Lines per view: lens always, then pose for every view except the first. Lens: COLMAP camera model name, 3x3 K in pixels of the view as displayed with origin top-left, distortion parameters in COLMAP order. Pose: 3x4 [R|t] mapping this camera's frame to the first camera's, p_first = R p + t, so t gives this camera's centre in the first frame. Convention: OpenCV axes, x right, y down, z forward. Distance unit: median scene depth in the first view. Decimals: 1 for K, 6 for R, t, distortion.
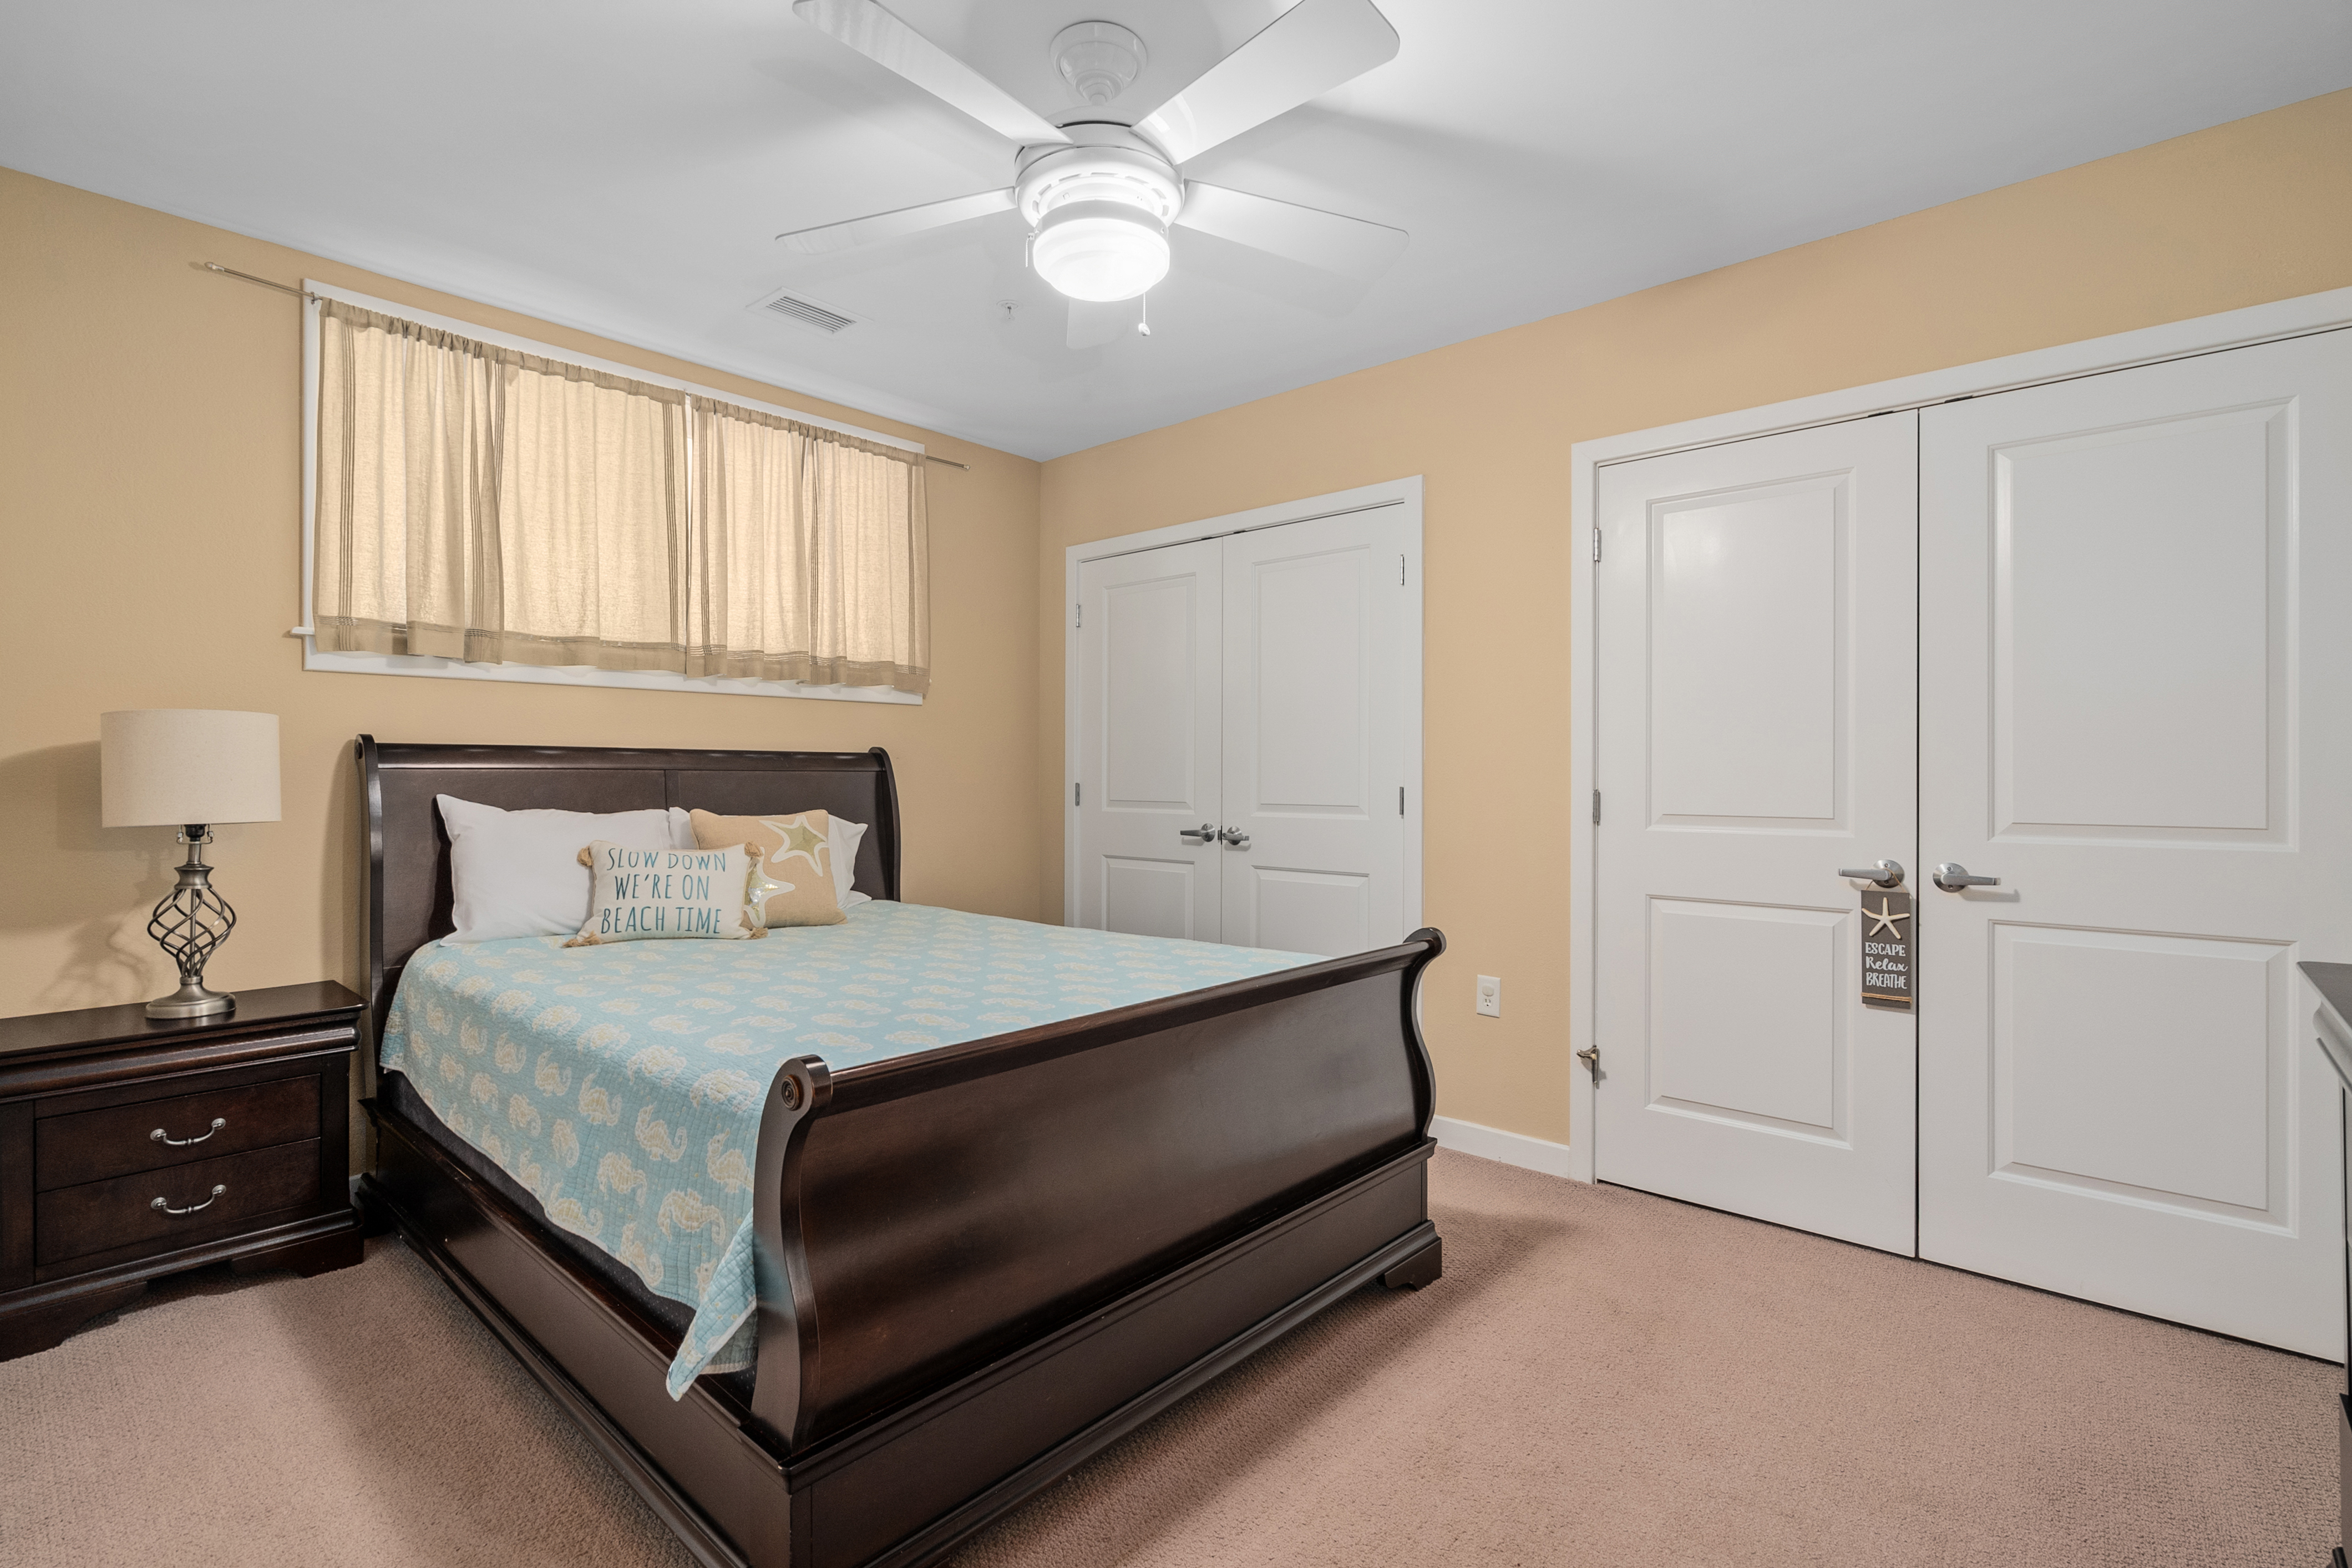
lens RADIAL K [[1072.6, 0, 1175.9], [0, 1072.6, 779.5], [0, 0, 1]] dist [-0.000647, 0.000525]
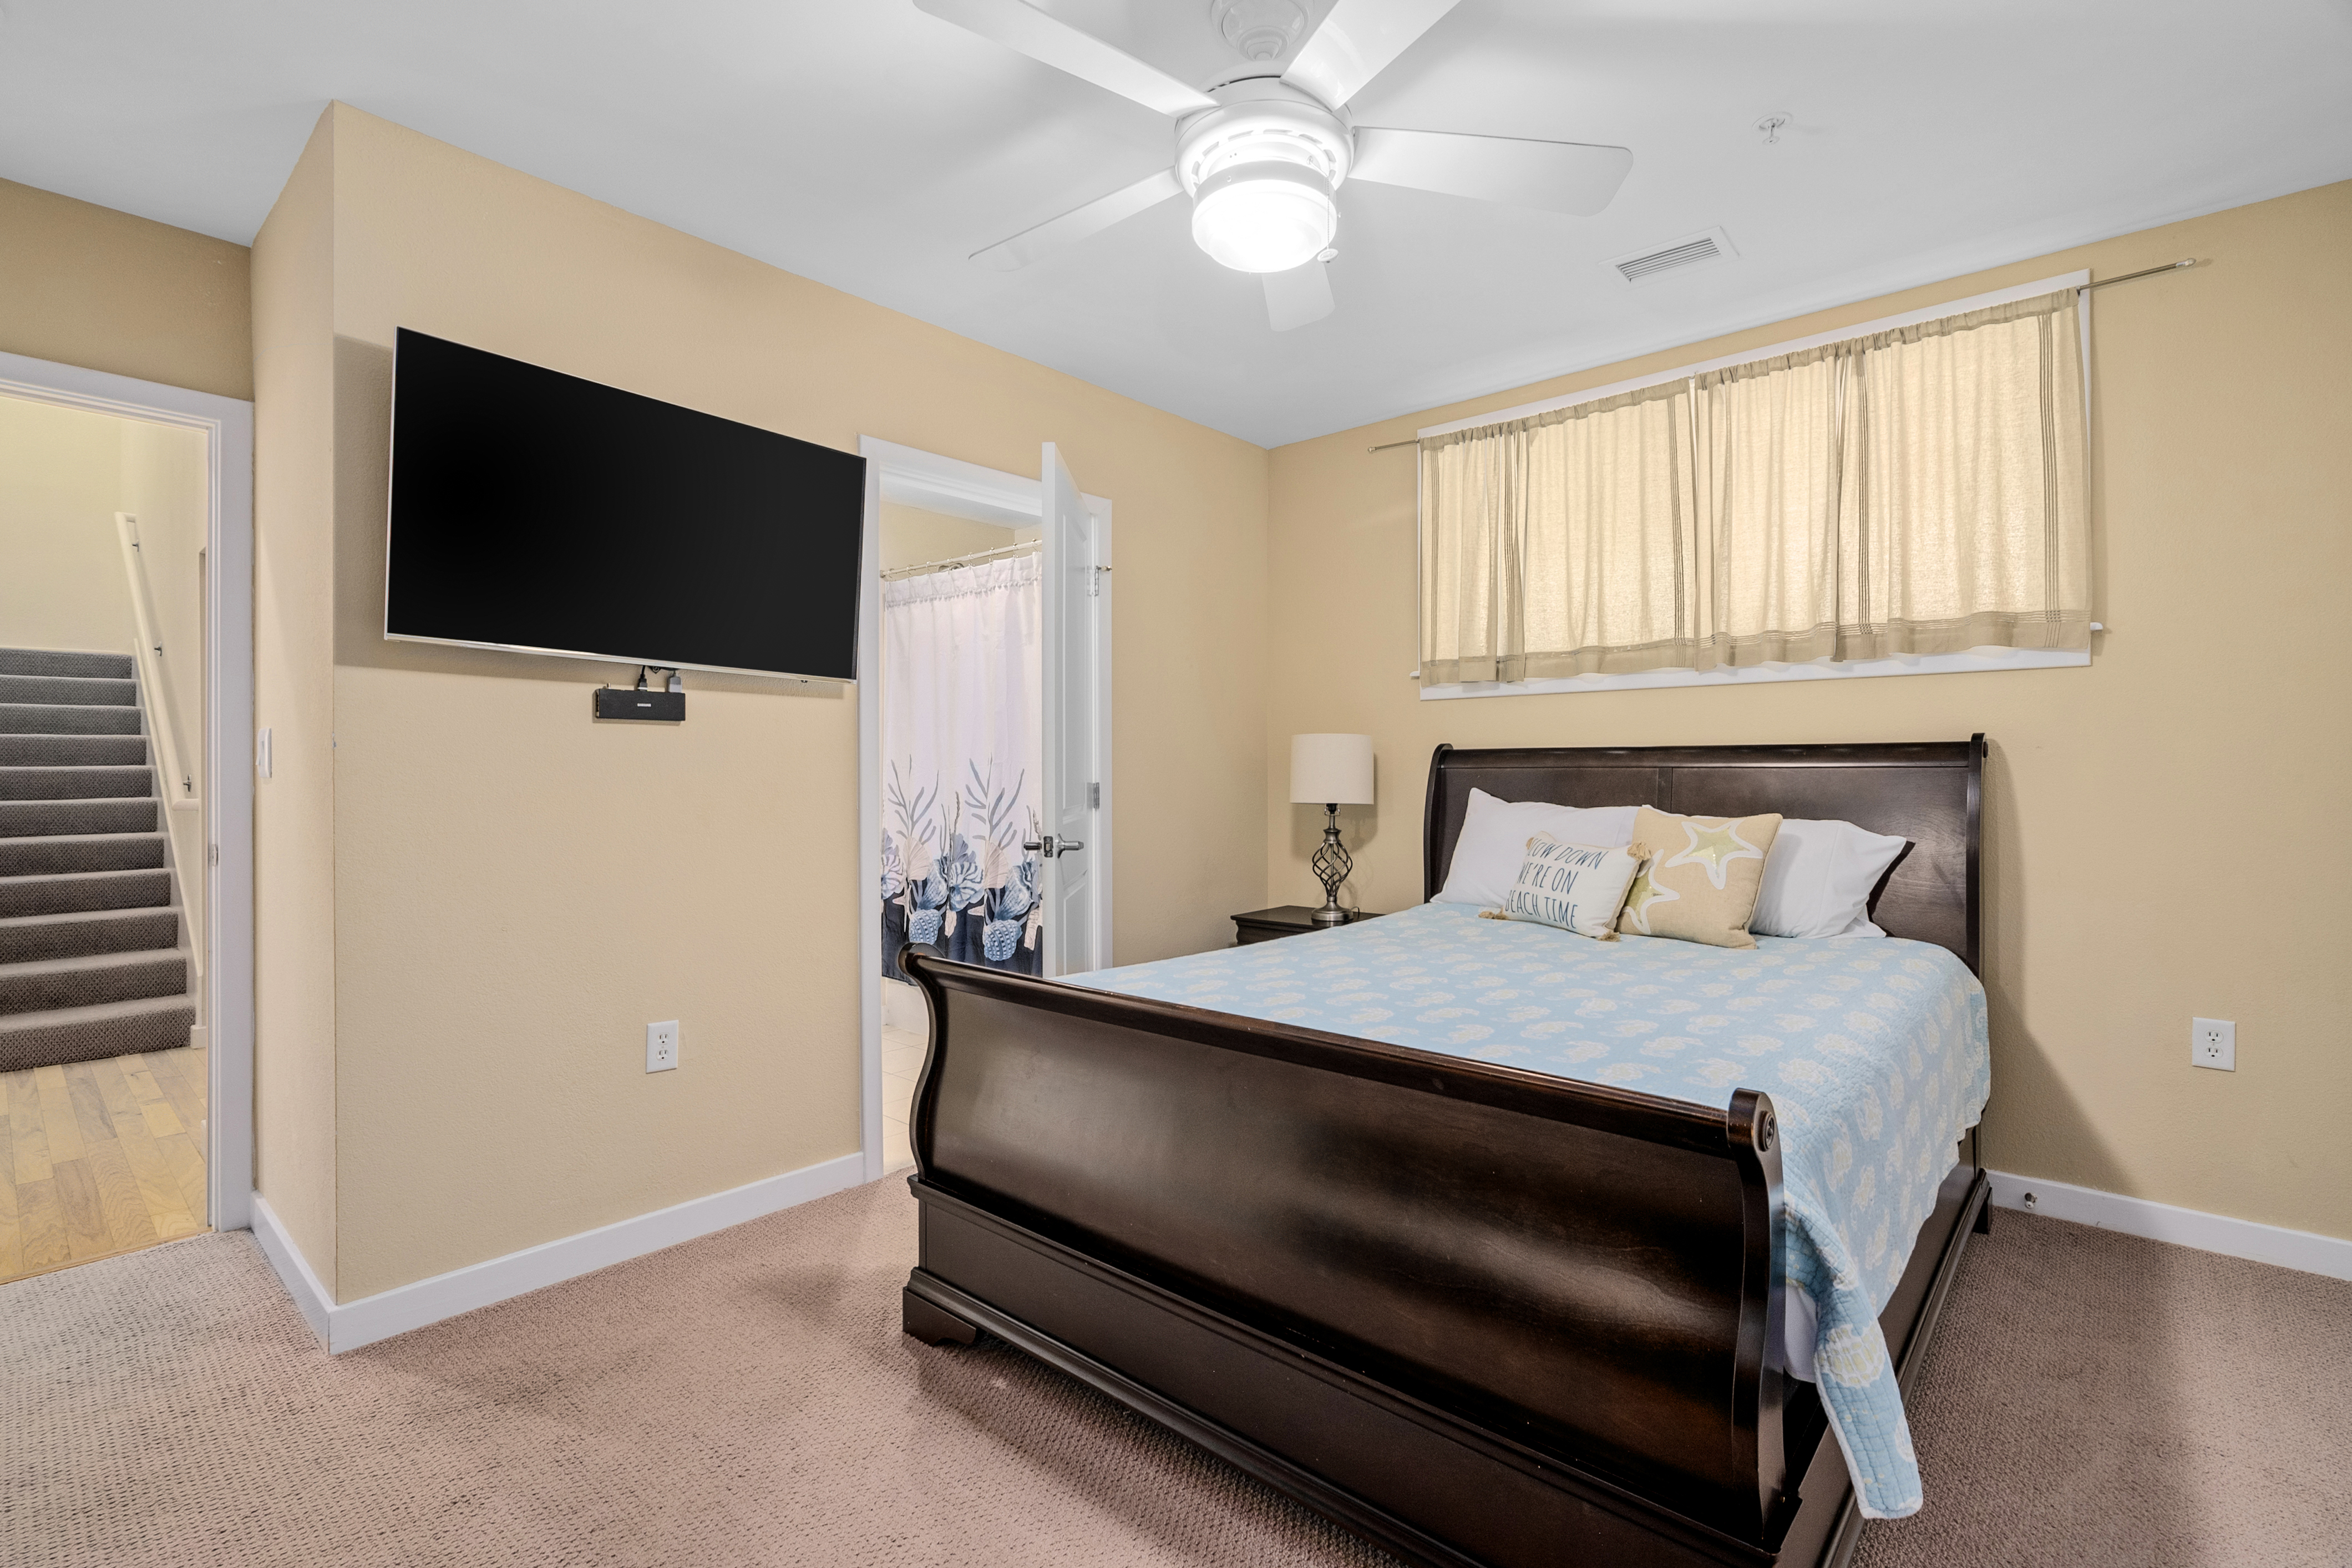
lens RADIAL K [[1072.6, 0, 1175.9], [0, 1072.6, 779.5], [0, 0, 1]] dist [-0.000647, 0.000525]
pose [[0.010038, 0.003350, -0.999944, 0.541128], [-0.004208, 0.999986, 0.003308, 0.000646], [0.999941, 0.004174, 0.010052, 0.566787]]
